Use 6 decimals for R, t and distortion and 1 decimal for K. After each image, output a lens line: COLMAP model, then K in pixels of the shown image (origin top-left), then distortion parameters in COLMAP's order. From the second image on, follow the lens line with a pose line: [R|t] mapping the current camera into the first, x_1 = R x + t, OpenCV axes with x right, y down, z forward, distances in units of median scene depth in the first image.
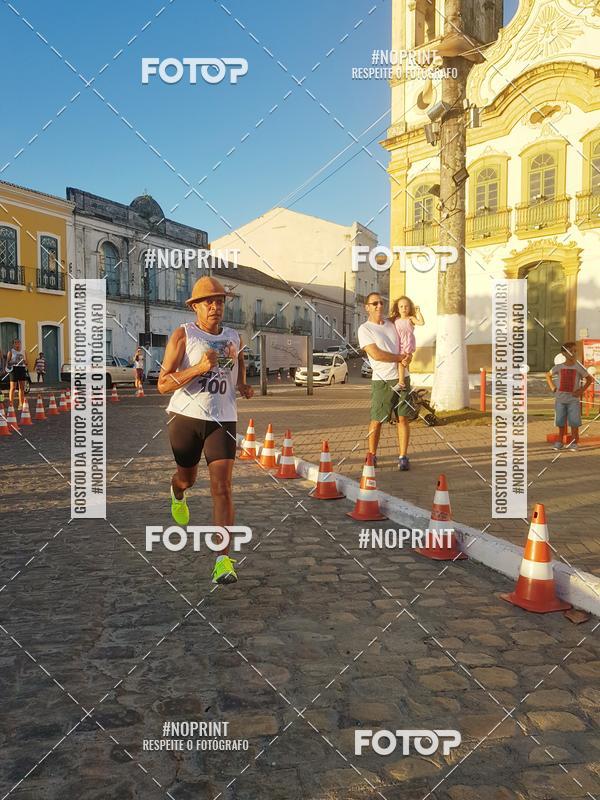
lens RADIAL K [[682.5, 0, 298.6], [0, 682.5, 412.9], [0, 0, 1]] dist [0.037225, -0.125896]
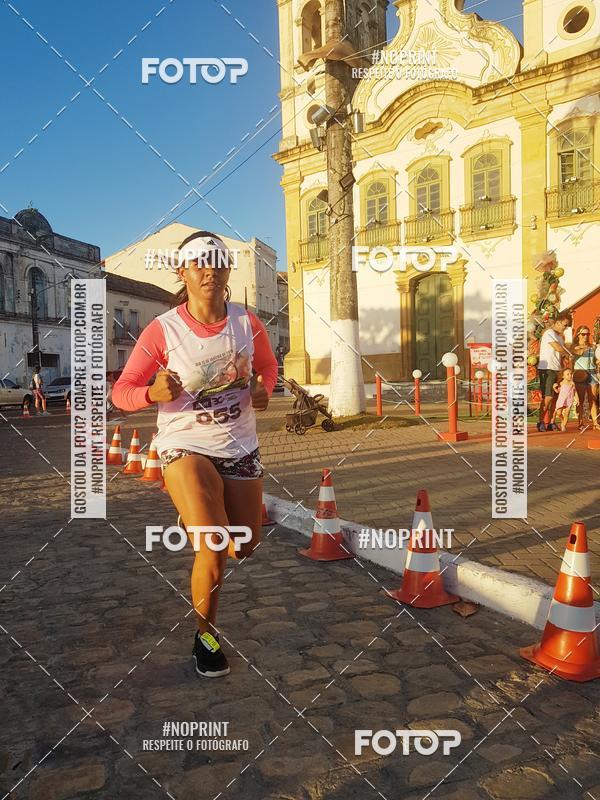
lens RADIAL K [[679.2, 0, 334.8], [0, 679.2, 431.1], [0, 0, 1]] dist [0.017585, -0.107393]
pose [[0.981047, -0.042911, 0.188957, 0.027071], [0.041996, 0.999079, 0.008846, 0.016369], [-0.189163, -0.000743, 0.981945, 0.049196]]
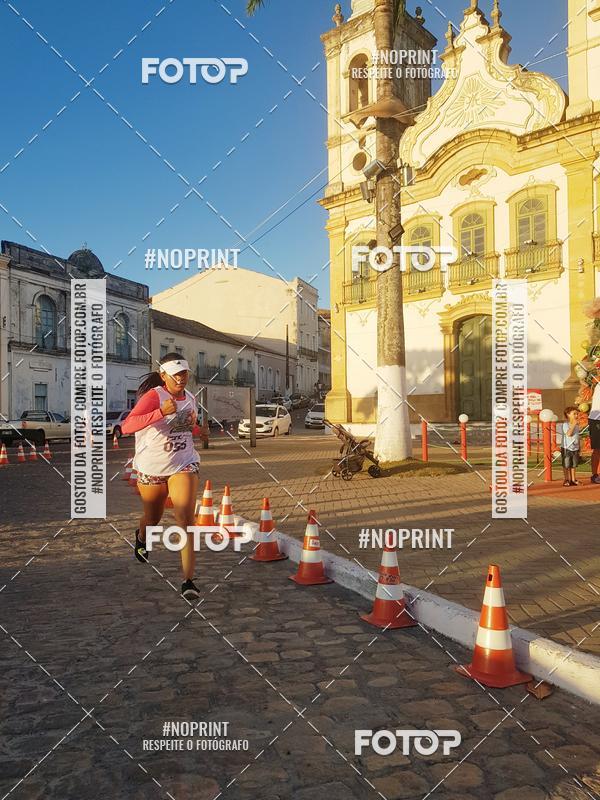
lens RADIAL K [[682.7, 0, 316.4], [0, 682.7, 401.0], [0, 0, 1]] dist [0.037266, -0.141800]
pose [[0.994046, -0.011568, 0.108348, 0.006718], [0.021562, 0.995570, -0.091523, -0.003589], [-0.106809, 0.093314, 0.989891, 0.037409]]
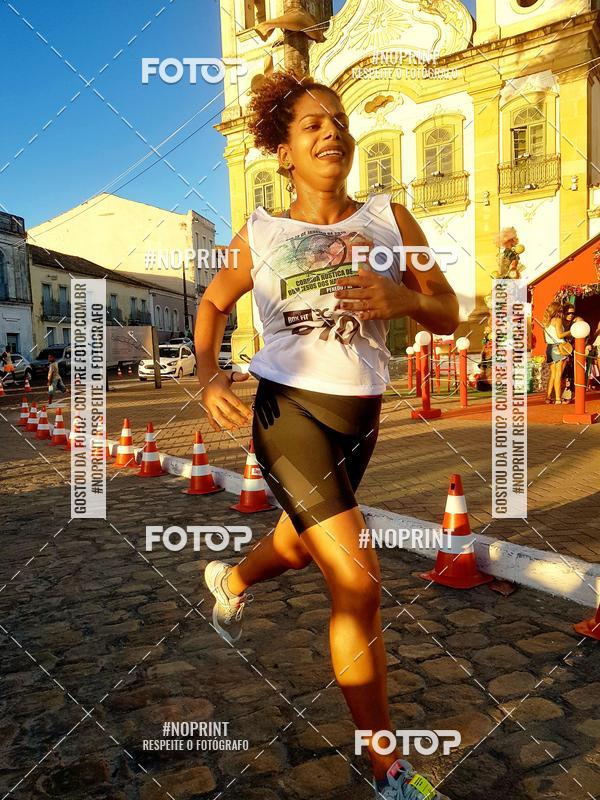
lens RADIAL K [[695.6, 0, 348.6], [0, 695.6, 398.5], [0, 0, 1]] dist [0.045150, -0.086341]
pose [[0.957113, -0.055153, 0.284418, -0.023526], [0.057740, 0.998331, -0.000711, 0.009333], [-0.283904, 0.017102, 0.958700, 0.050078]]
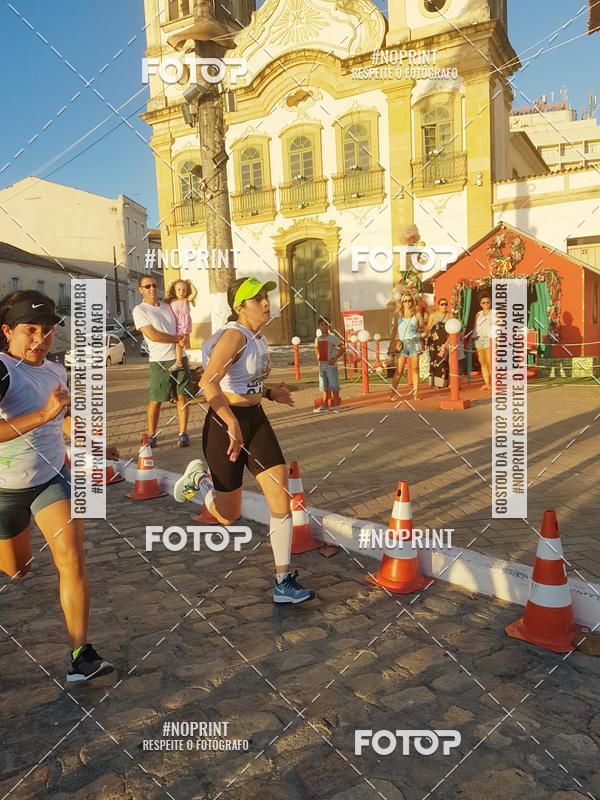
lens RADIAL K [[688.0, 0, 339.4], [0, 688.0, 368.6], [0, 0, 1]] dist [0.090612, -0.138546]
pose [[0.930312, -0.068687, 0.360281, 0.005367], [0.079012, 0.996776, -0.013989, -0.000007], [-0.358159, 0.041481, 0.932739, -0.054801]]
